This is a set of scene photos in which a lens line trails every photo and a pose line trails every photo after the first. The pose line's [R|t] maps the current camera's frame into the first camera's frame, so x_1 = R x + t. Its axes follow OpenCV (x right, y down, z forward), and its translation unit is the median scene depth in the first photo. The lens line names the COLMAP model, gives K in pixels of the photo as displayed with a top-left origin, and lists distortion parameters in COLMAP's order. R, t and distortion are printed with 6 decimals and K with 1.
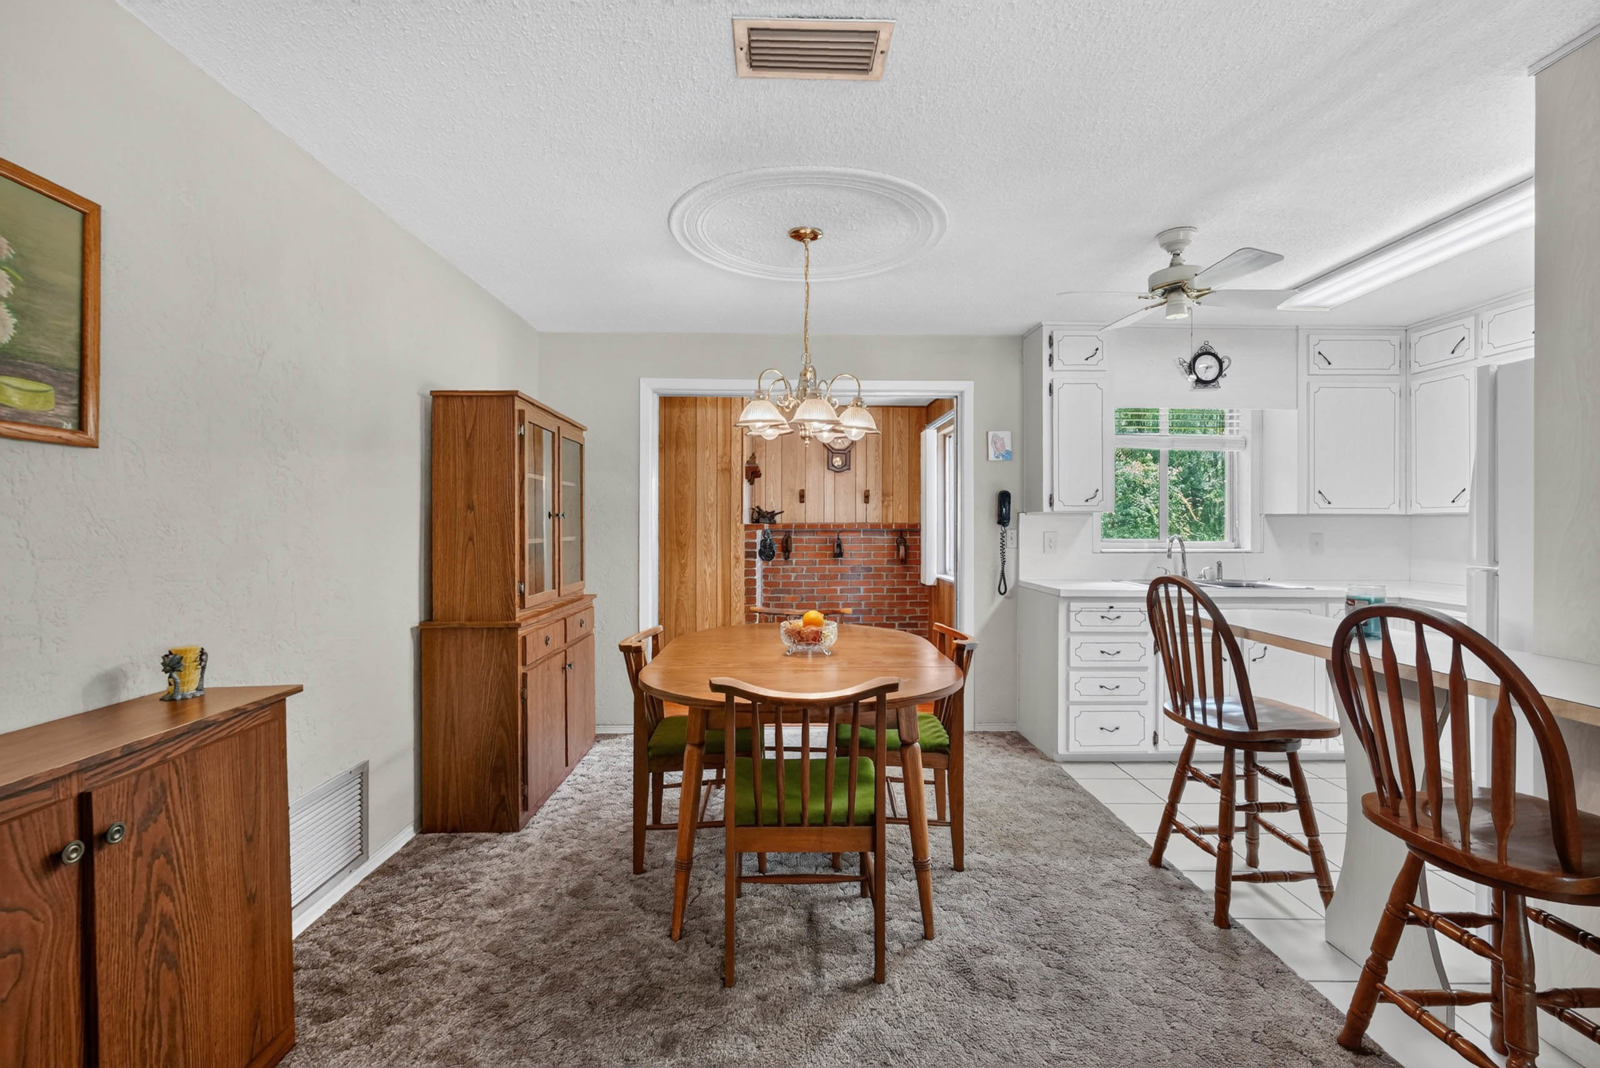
lens RADIAL K [[715.3, 0, 795.8], [0, 715.3, 519.8], [0, 0, 1]] dist [-0.002013, 0.000132]
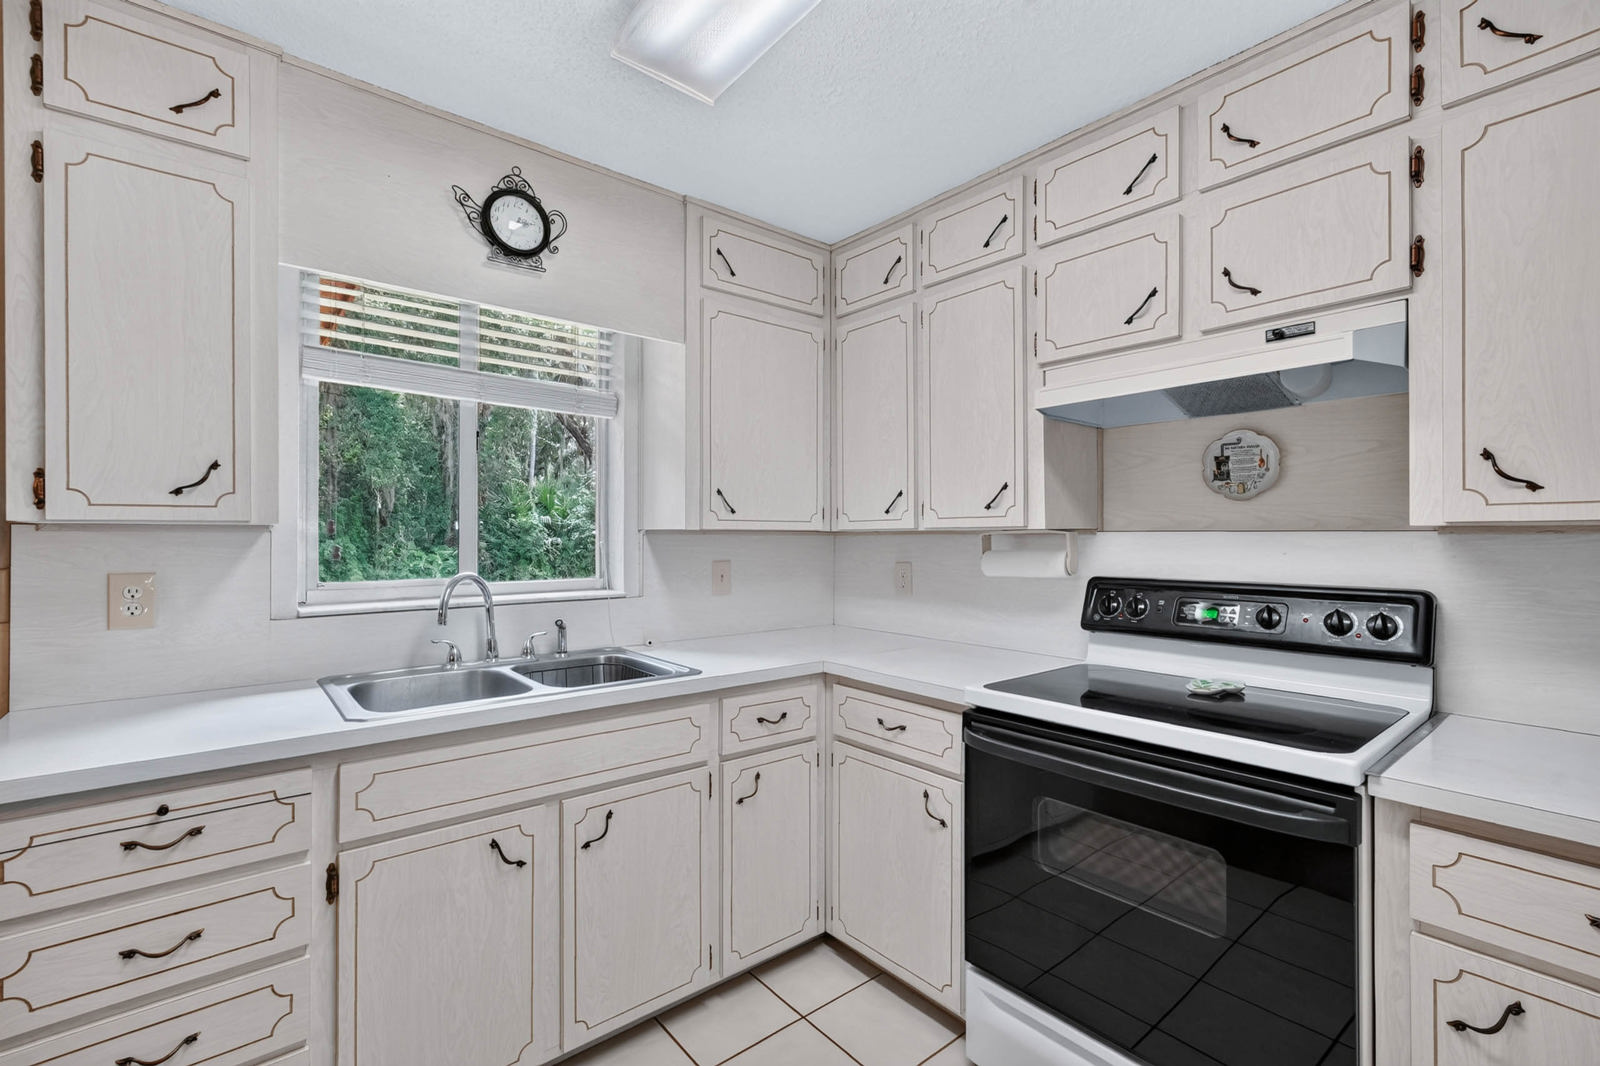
lens RADIAL K [[715.3, 0, 795.8], [0, 715.3, 518.8], [0, 0, 1]] dist [-0.002013, 0.000132]
pose [[0.784109, 0.010622, 0.620533, 0.389088], [0.001972, 0.999806, -0.019606, -0.004786], [-0.620621, 0.016597, 0.783935, 0.466935]]
